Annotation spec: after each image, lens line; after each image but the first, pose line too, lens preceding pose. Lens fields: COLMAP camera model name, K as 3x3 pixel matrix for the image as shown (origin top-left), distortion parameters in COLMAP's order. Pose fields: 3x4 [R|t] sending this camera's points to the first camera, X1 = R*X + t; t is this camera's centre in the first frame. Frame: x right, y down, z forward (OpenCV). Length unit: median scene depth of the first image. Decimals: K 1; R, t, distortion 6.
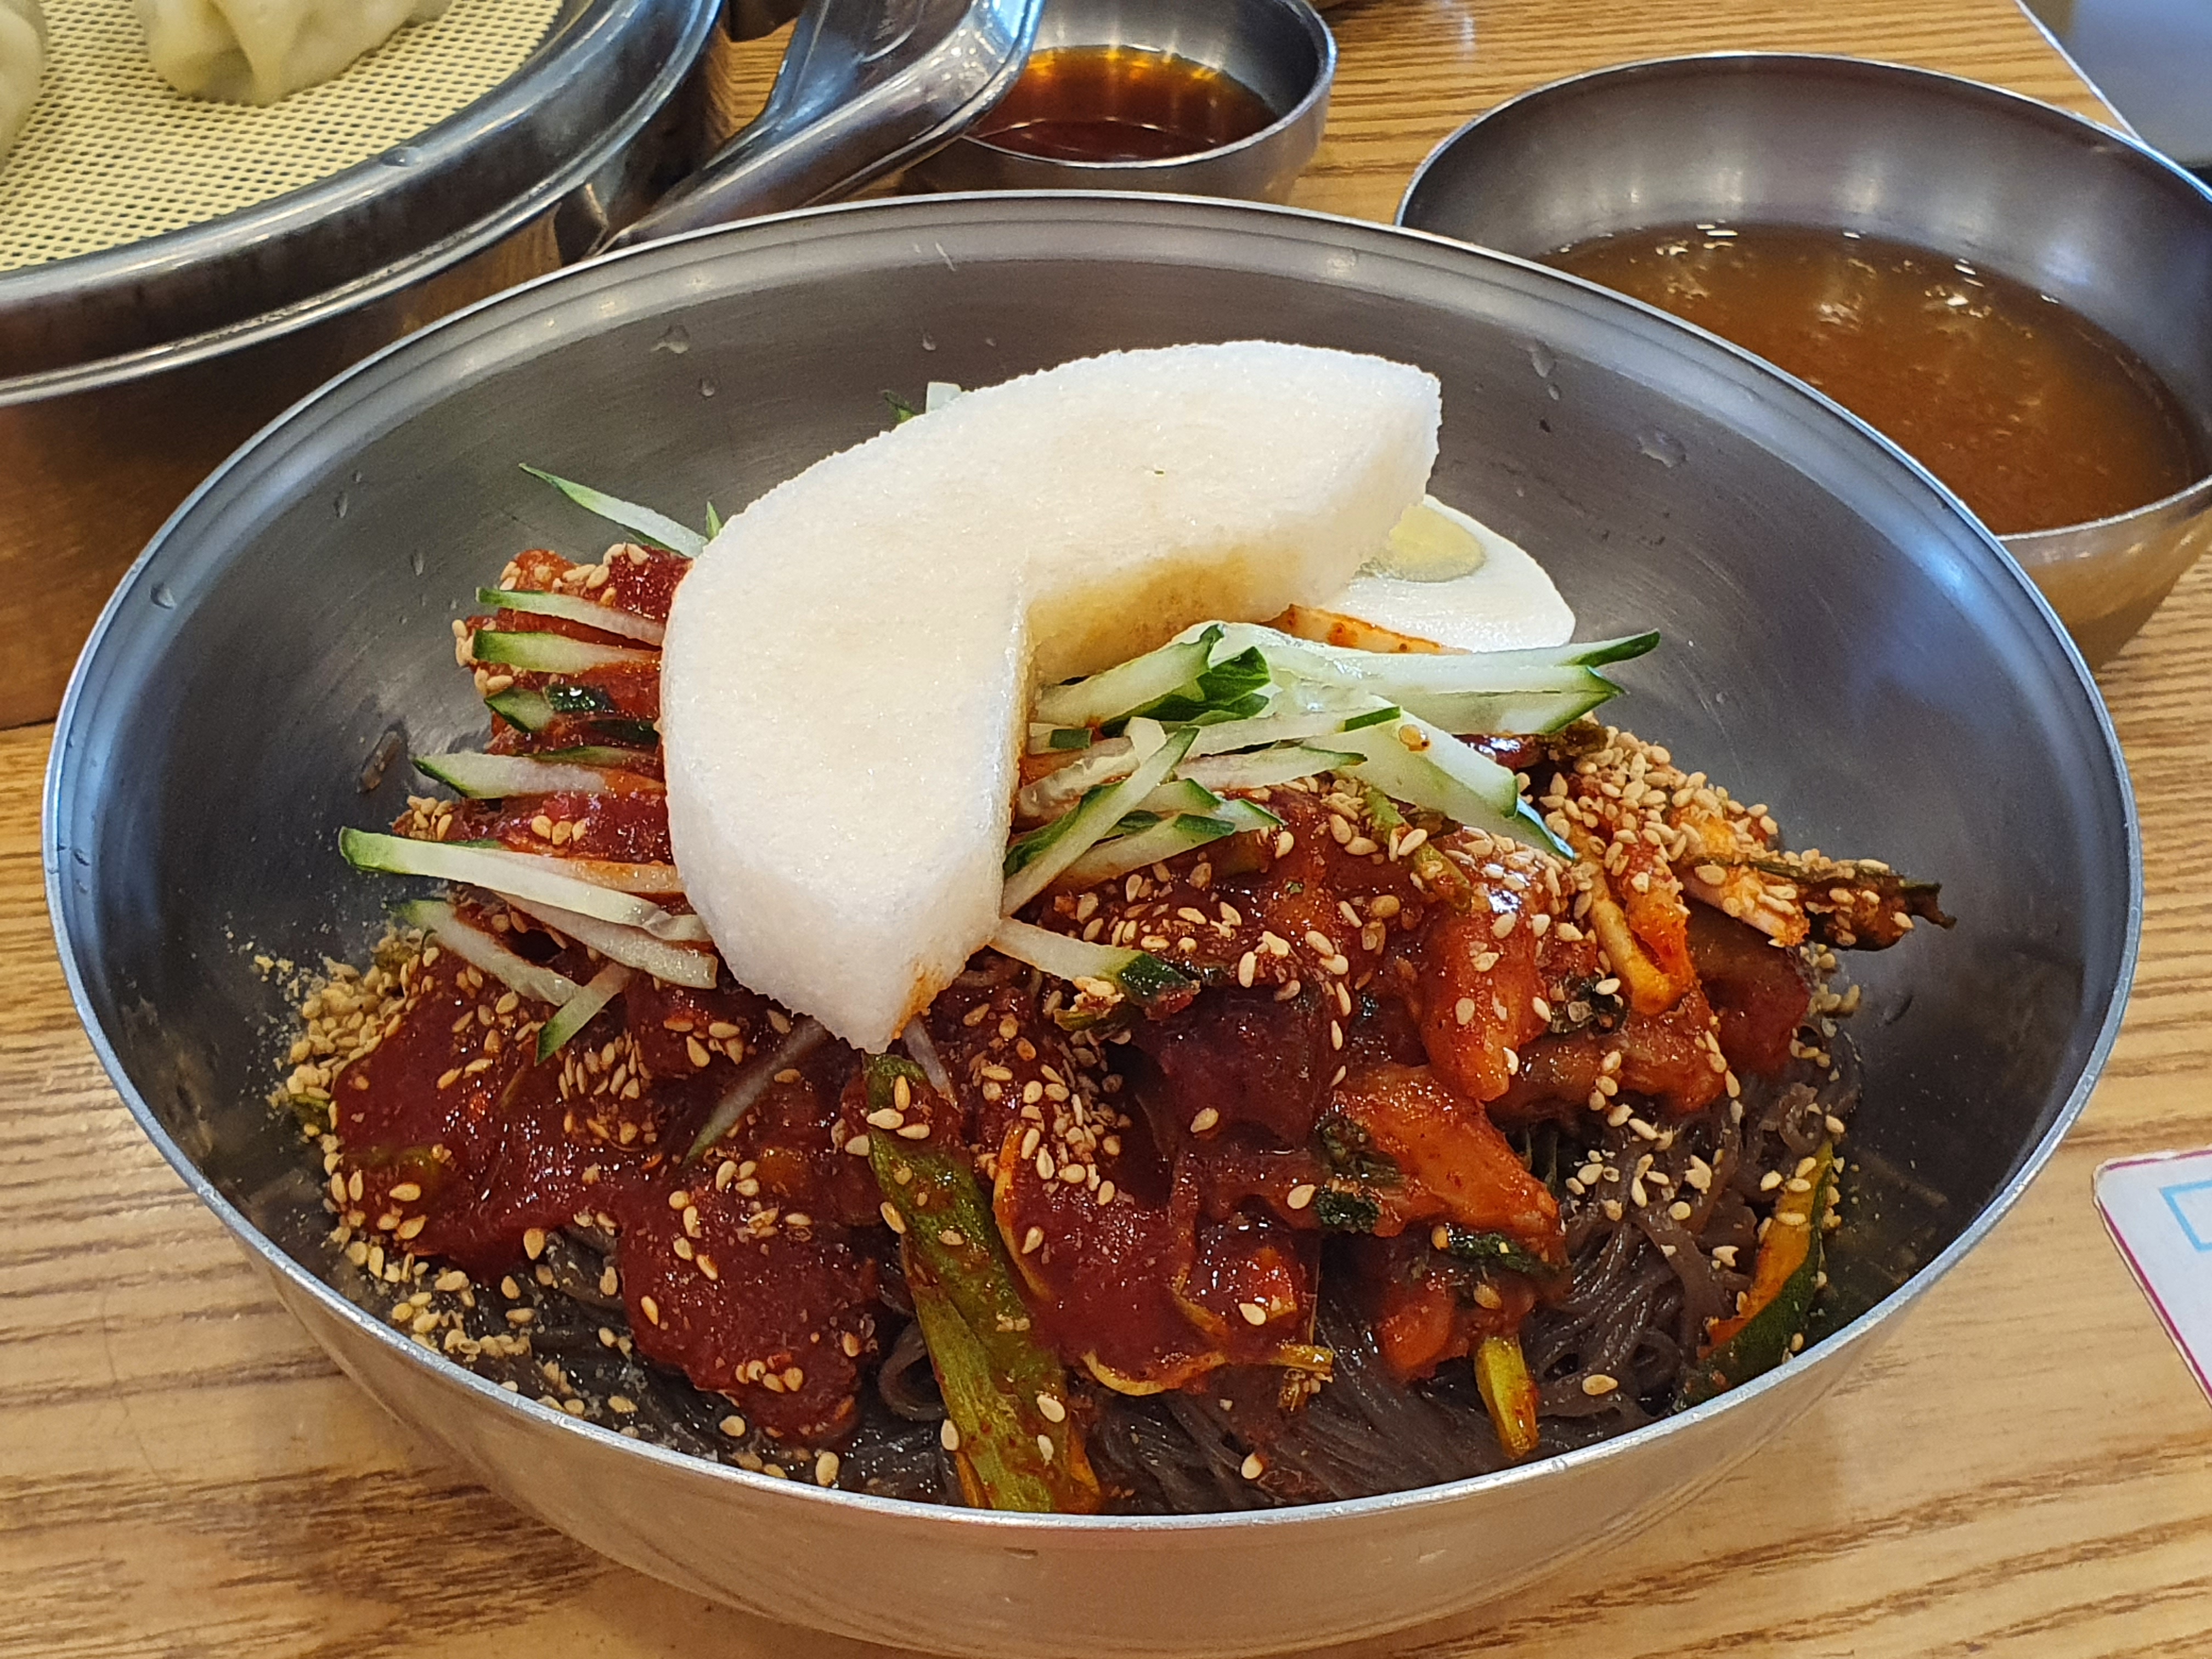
lens RADIAL K [[3054.2, 0, 1106.0], [0, 3054.2, 829.5], [0, 0, 1]] dist [0.338312, -1.359709]
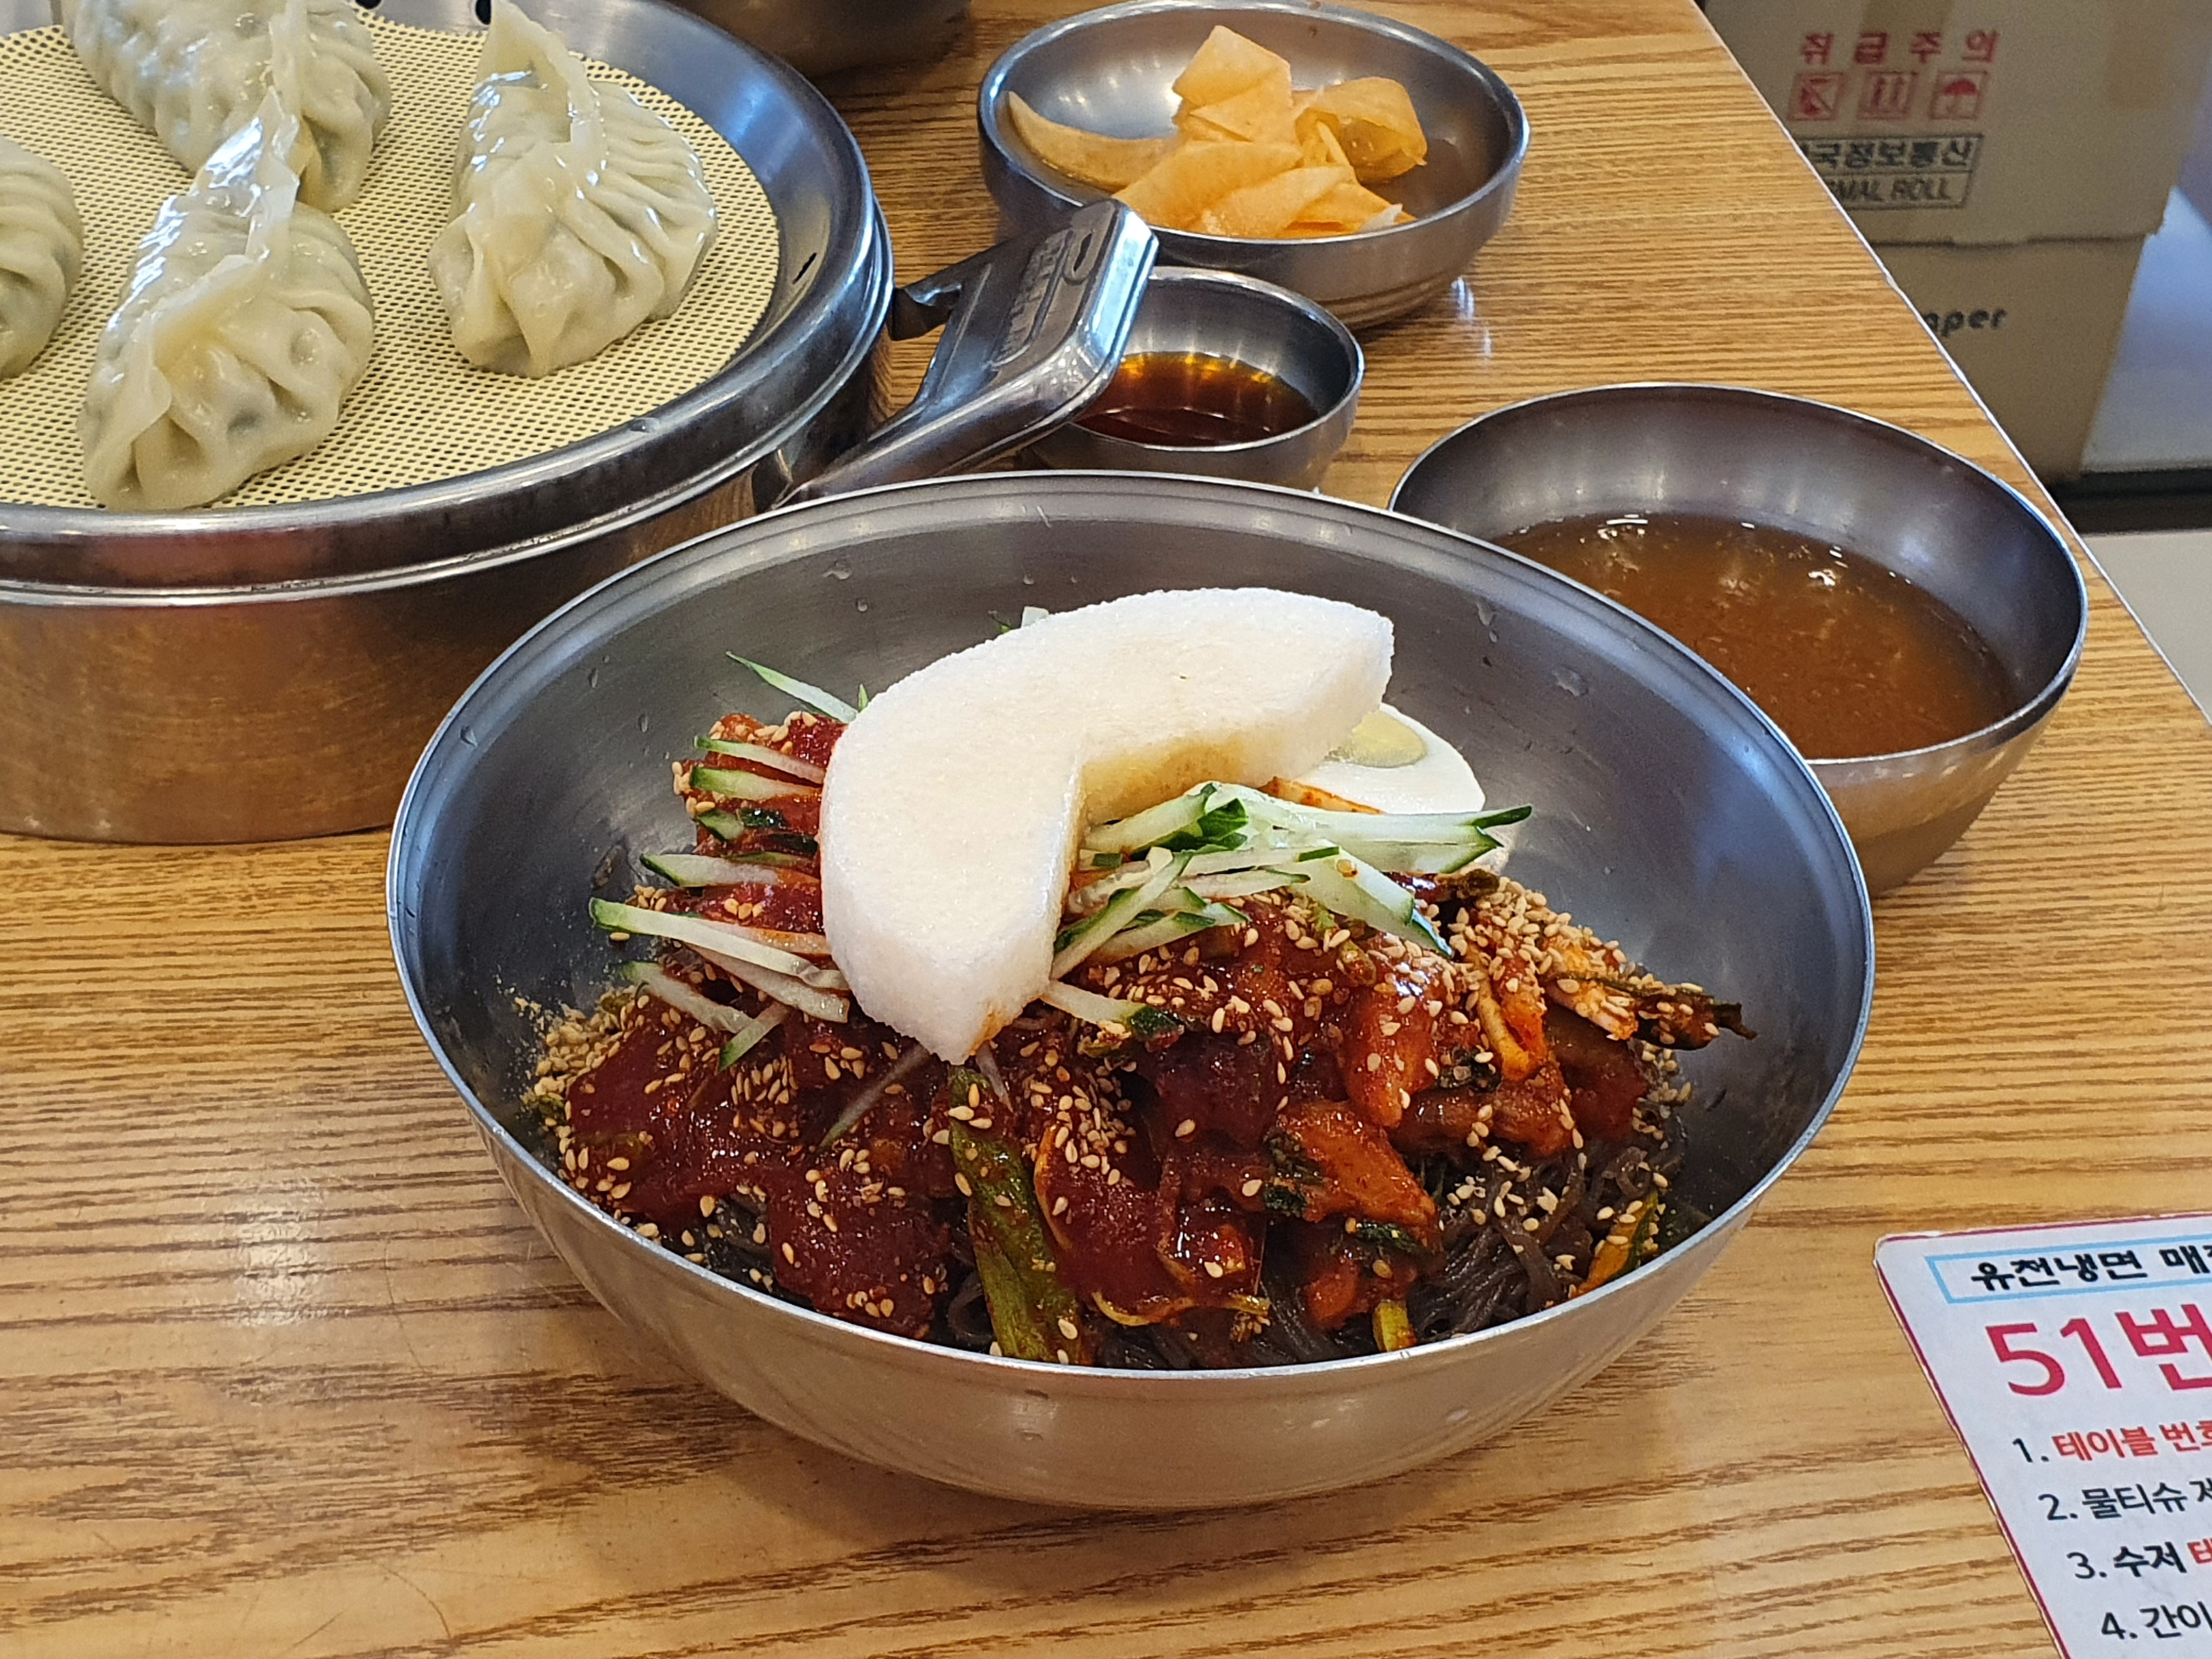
lens RADIAL K [[3054.2, 0, 1106.0], [0, 3054.2, 829.5], [0, 0, 1]] dist [0.338312, -1.359709]
pose [[0.998193, 0.047855, -0.036353, 0.036206], [-0.050427, 0.996019, -0.073501, 0.056514], [0.032691, 0.075201, 0.996632, -0.382649]]
